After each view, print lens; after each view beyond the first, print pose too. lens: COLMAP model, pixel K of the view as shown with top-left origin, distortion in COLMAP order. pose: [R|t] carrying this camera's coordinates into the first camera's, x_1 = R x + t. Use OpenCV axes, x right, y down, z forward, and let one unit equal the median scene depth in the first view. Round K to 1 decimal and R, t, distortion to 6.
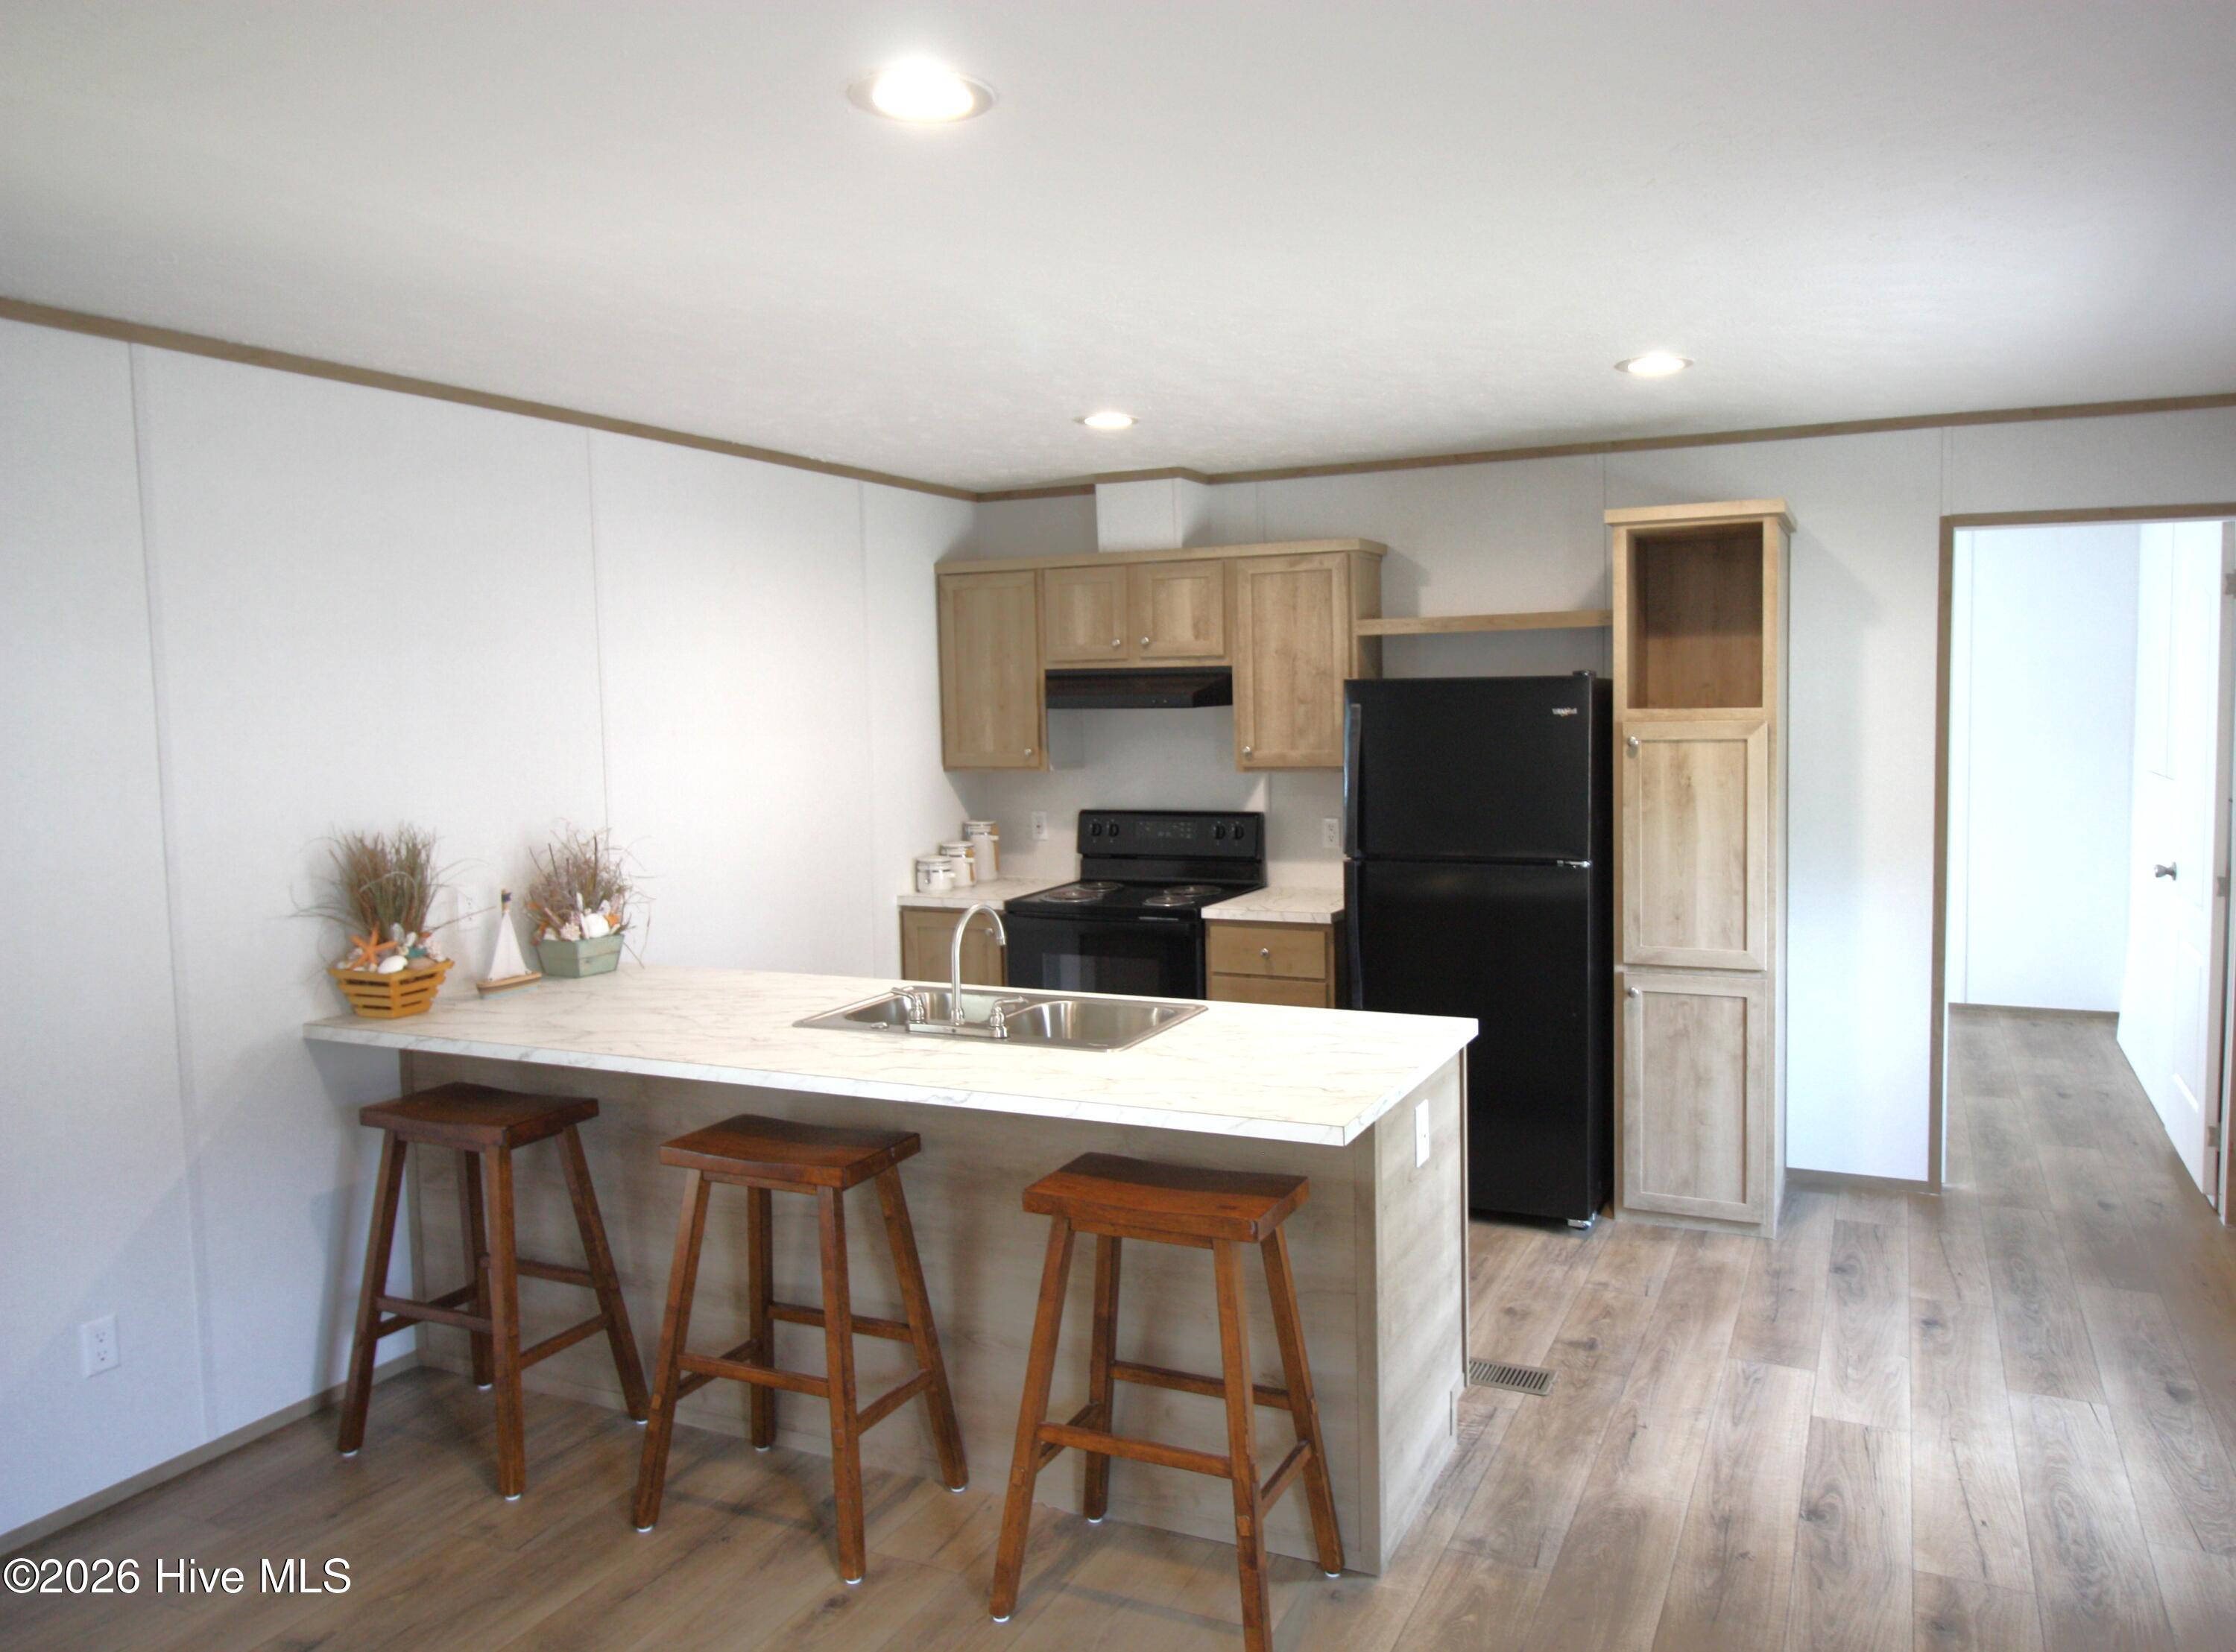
lens RADIAL K [[1532.6, 0, 1223.5], [0, 1532.6, 810.9], [0, 0, 1]] dist [0.001444, -0.003099]
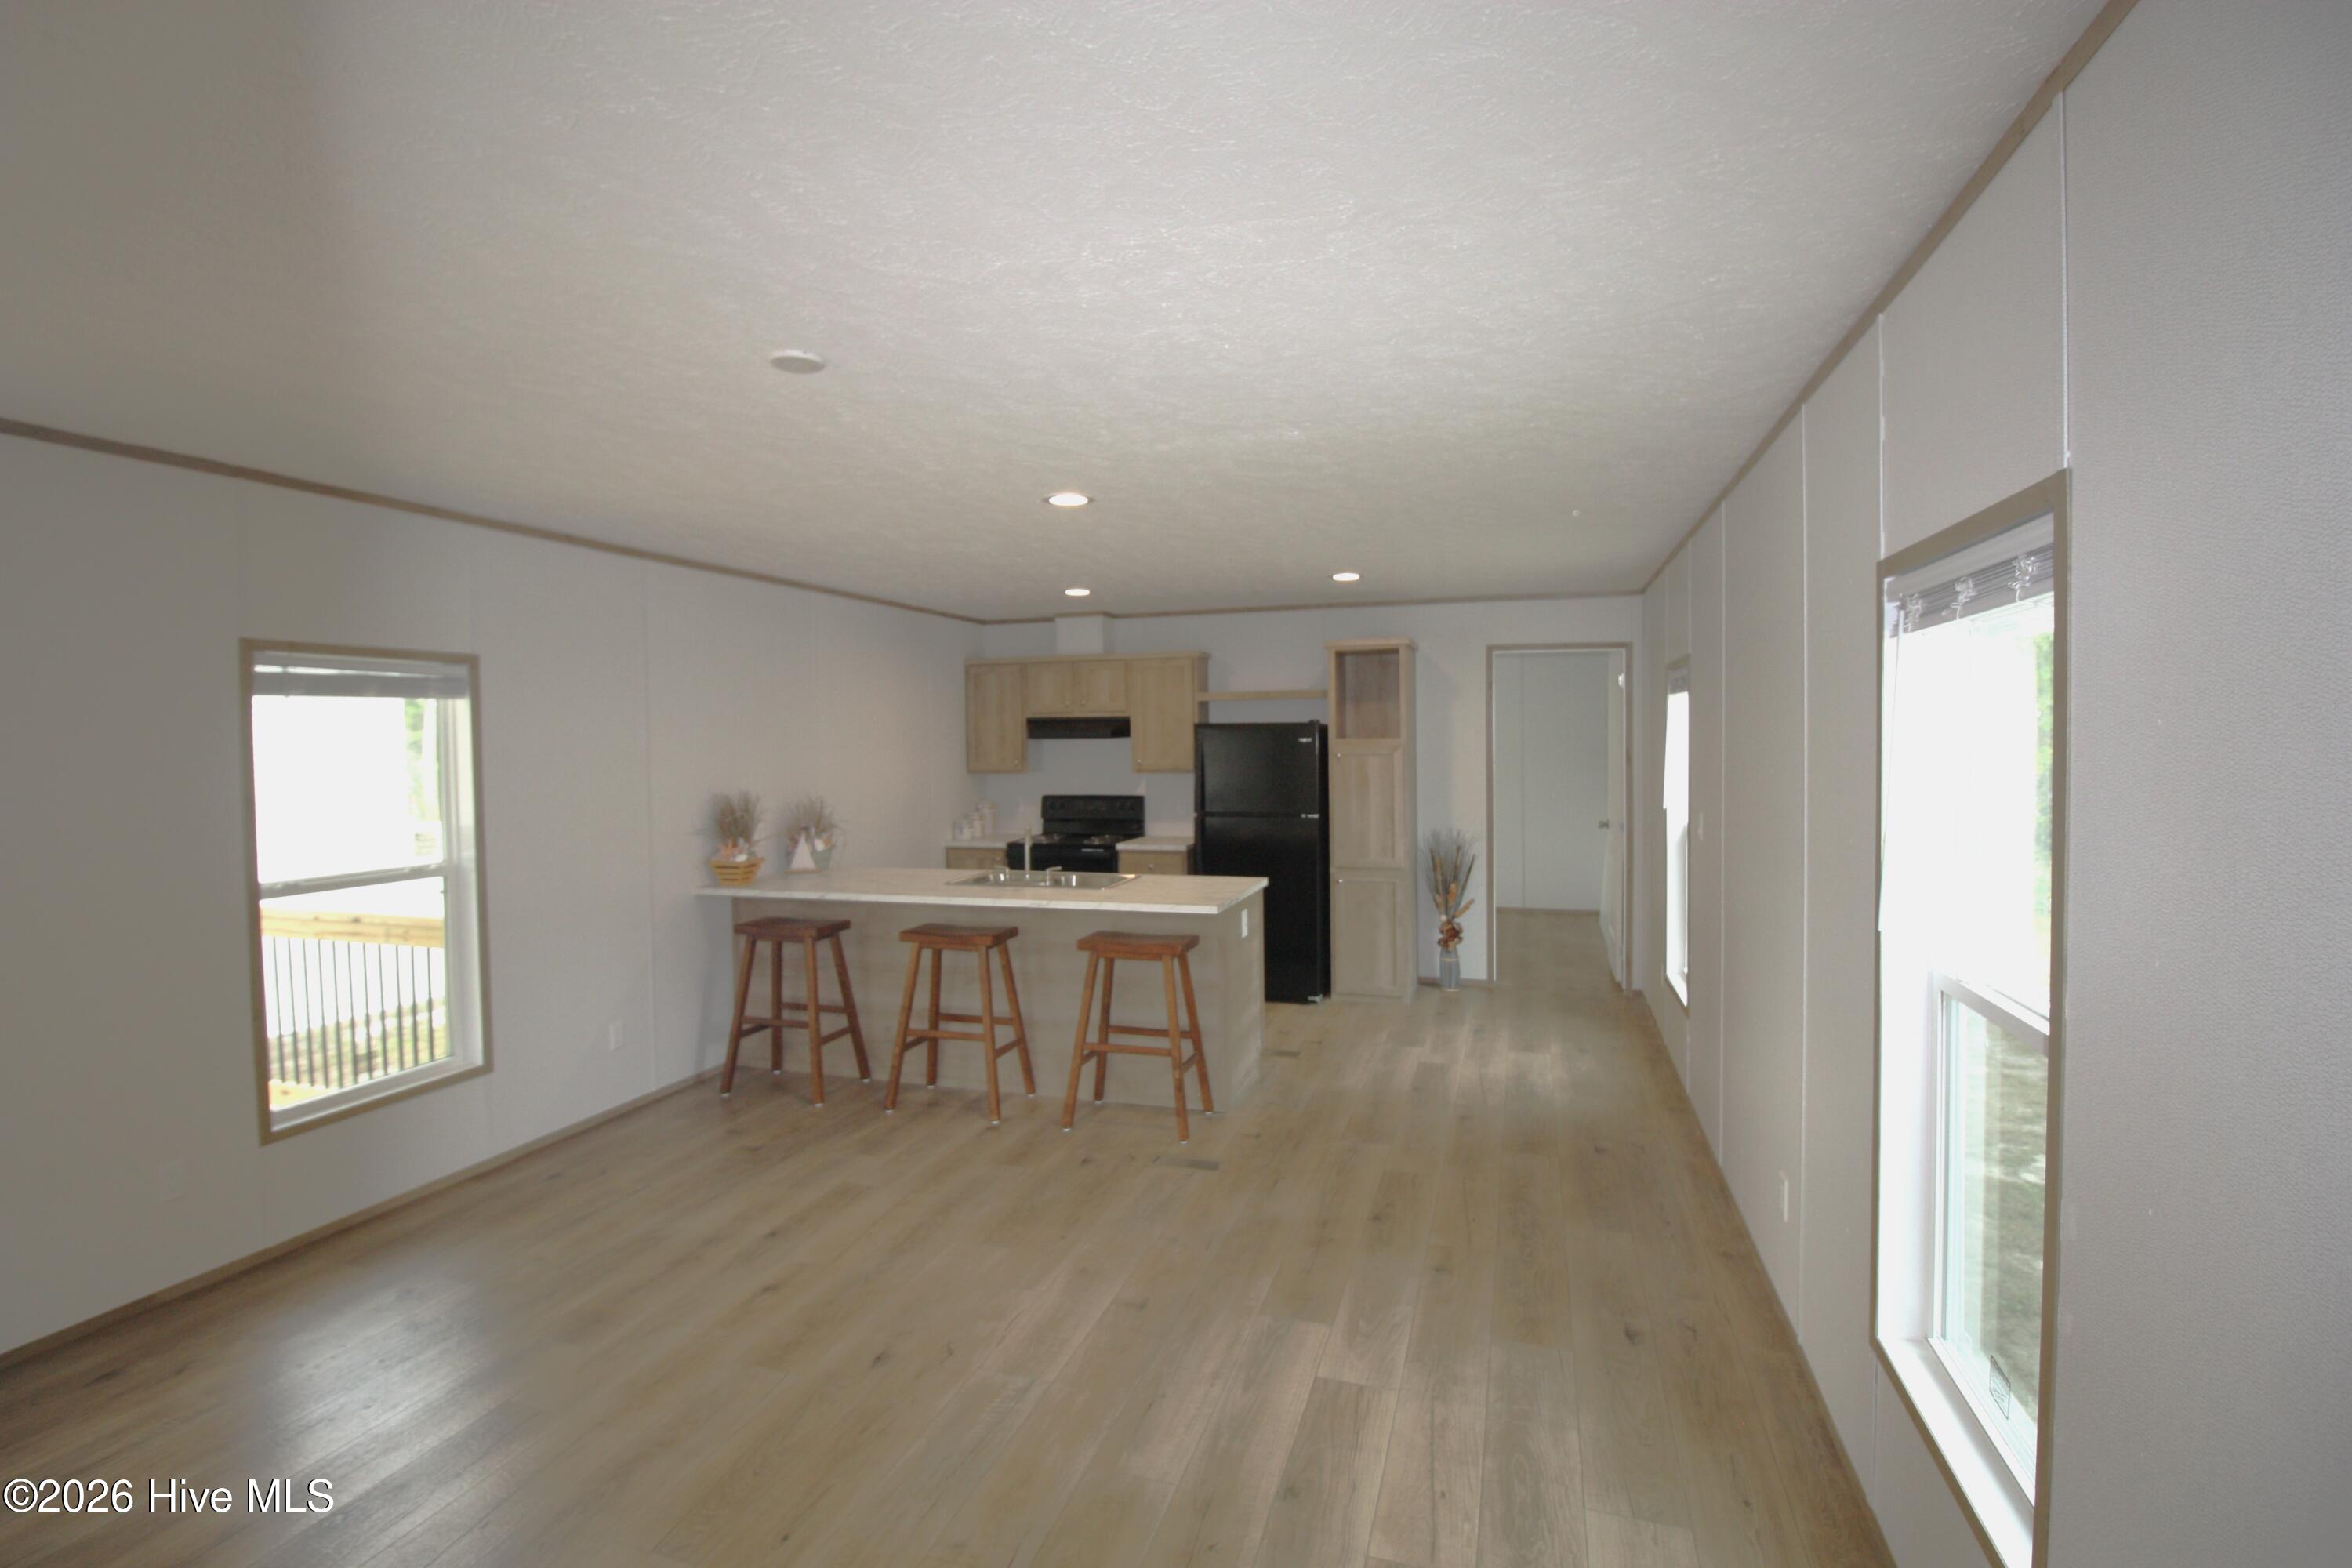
lens RADIAL K [[1092.8, 0, 1172.1], [0, 1092.8, 762.1], [0, 0, 1]] dist [-0.002255, -0.011415]
pose [[0.994795, 0.003970, 0.101815, -0.096243], [0.001673, 0.998469, -0.055288, 0.043362], [-0.101878, 0.055170, 0.993266, -0.405331]]
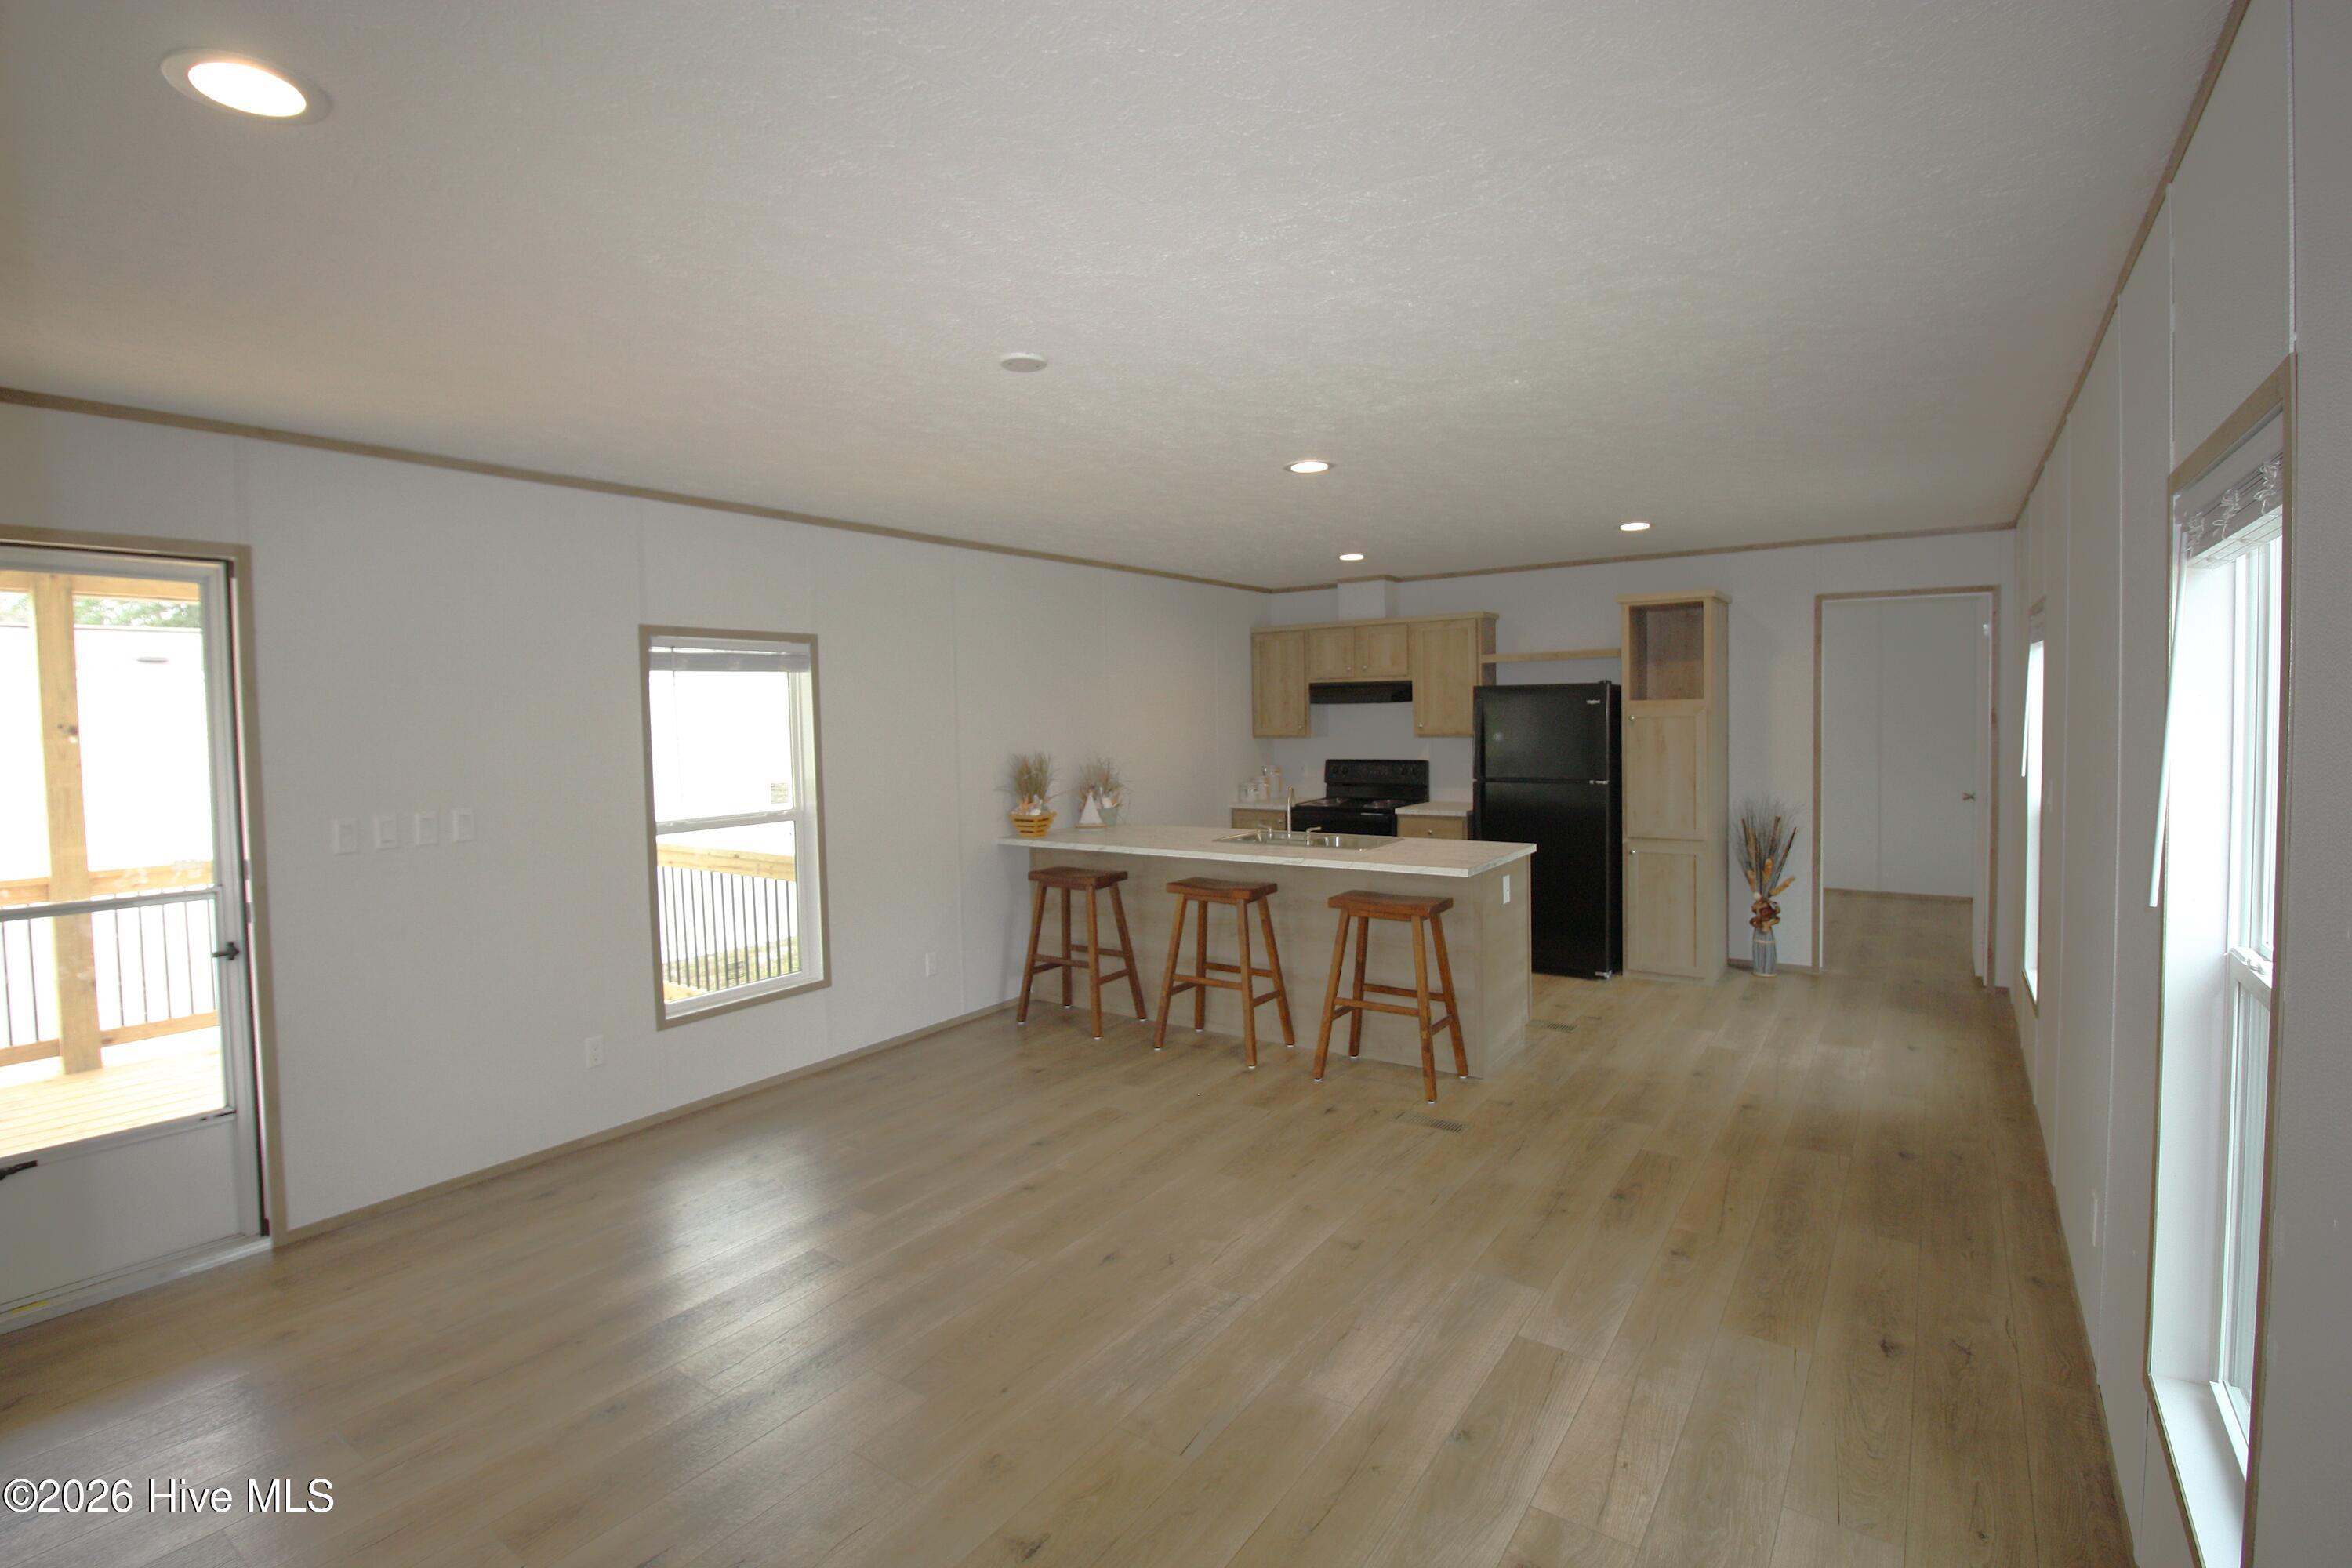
lens RADIAL K [[1092.8, 0, 1172.8], [0, 1092.8, 755.3], [0, 0, 1]] dist [-0.002255, -0.011415]
pose [[0.980837, 0.006649, -0.194719, -0.024867], [-0.013126, 0.999402, -0.031992, 0.051979], [0.194389, 0.033935, 0.980337, -0.431983]]
